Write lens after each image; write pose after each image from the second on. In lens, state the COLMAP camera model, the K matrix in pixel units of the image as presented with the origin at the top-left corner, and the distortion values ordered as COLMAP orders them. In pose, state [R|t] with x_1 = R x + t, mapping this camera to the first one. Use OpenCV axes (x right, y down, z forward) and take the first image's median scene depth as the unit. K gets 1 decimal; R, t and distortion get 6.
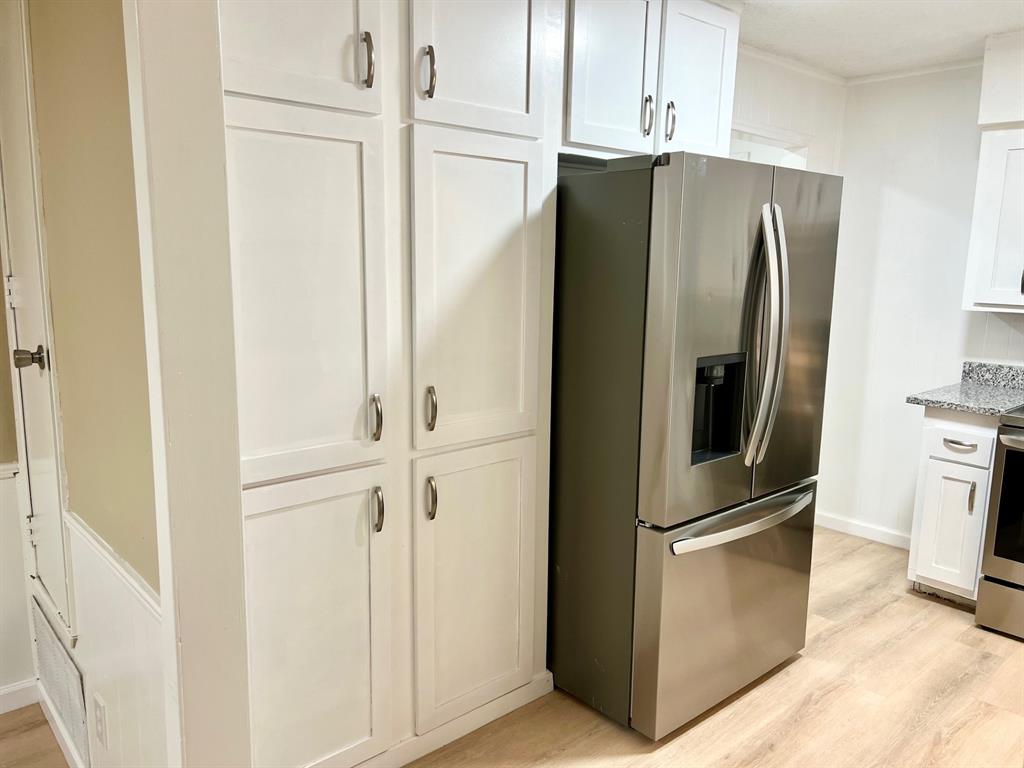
lens RADIAL K [[767.3, 0, 504.5], [0, 767.3, 382.2], [0, 0, 1]] dist [0.004982, -0.005491]
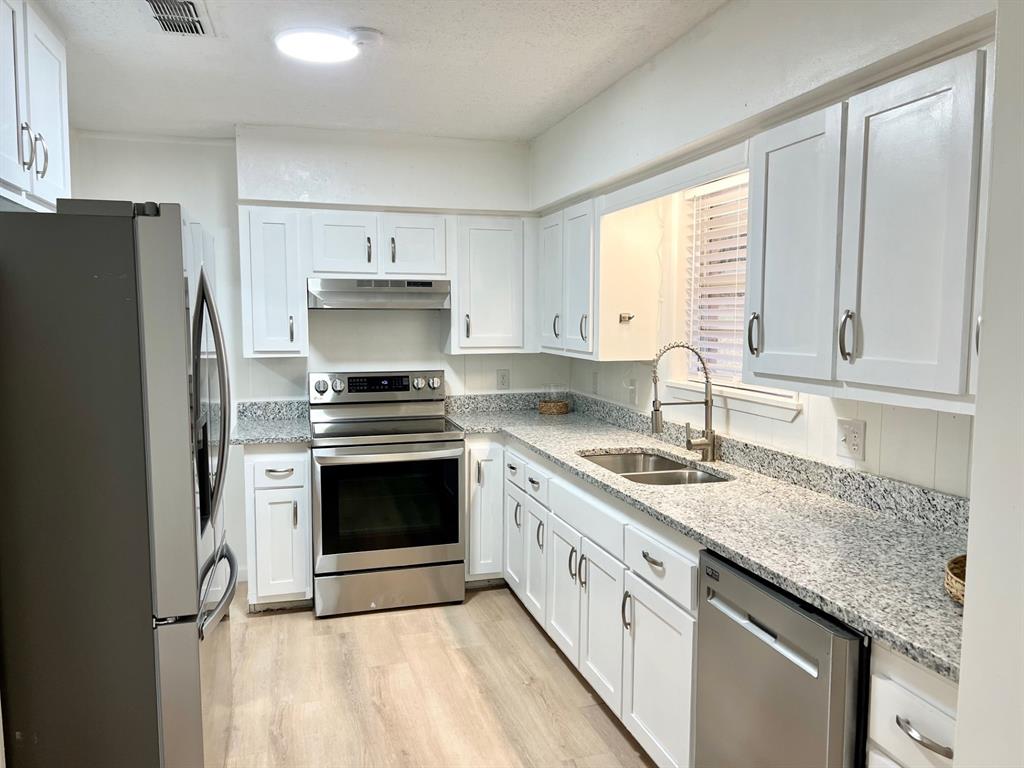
lens RADIAL K [[767.3, 0, 506.2], [0, 767.3, 386.4], [0, 0, 1]] dist [0.004982, -0.005491]
pose [[0.421469, -0.097960, 0.901536, -0.298977], [0.152322, 0.987671, 0.036109, -0.036492], [-0.893959, 0.122105, 0.431194, 0.178560]]
